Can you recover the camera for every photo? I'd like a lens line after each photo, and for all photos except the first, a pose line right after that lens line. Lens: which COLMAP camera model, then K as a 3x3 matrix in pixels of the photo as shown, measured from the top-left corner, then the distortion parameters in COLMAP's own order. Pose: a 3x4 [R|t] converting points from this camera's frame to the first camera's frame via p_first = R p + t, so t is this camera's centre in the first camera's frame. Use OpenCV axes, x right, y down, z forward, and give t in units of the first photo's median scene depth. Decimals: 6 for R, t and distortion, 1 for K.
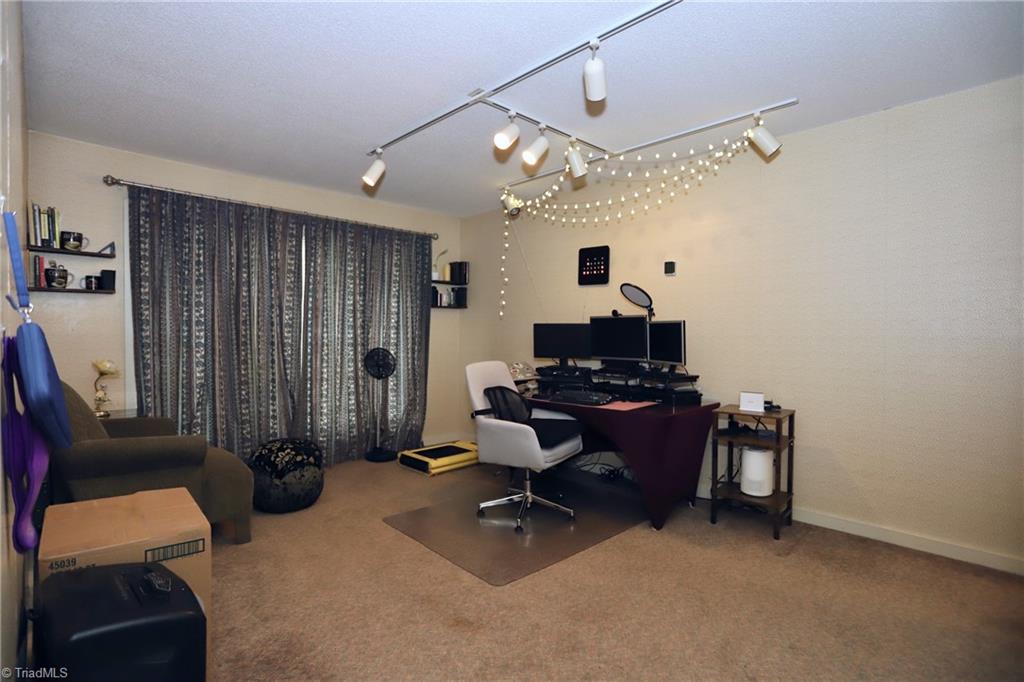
lens RADIAL K [[499.3, 0, 512.0], [0, 499.3, 341.0], [0, 0, 1]] dist [-0.066831, 0.024907]
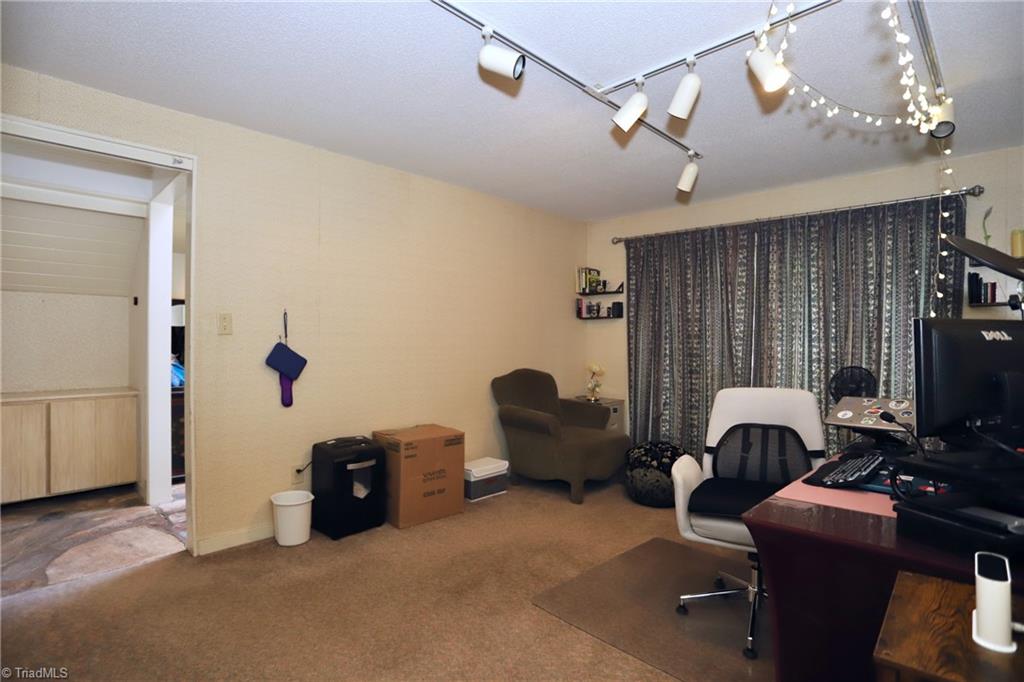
lens RADIAL K [[499.3, 0, 512.0], [0, 499.3, 341.0], [0, 0, 1]] dist [-0.066831, 0.024907]
pose [[0.035095, -0.008676, -0.999346, 0.646255], [-0.022200, 0.999709, -0.009459, -0.008293], [0.999137, 0.022517, 0.034893, 0.631242]]
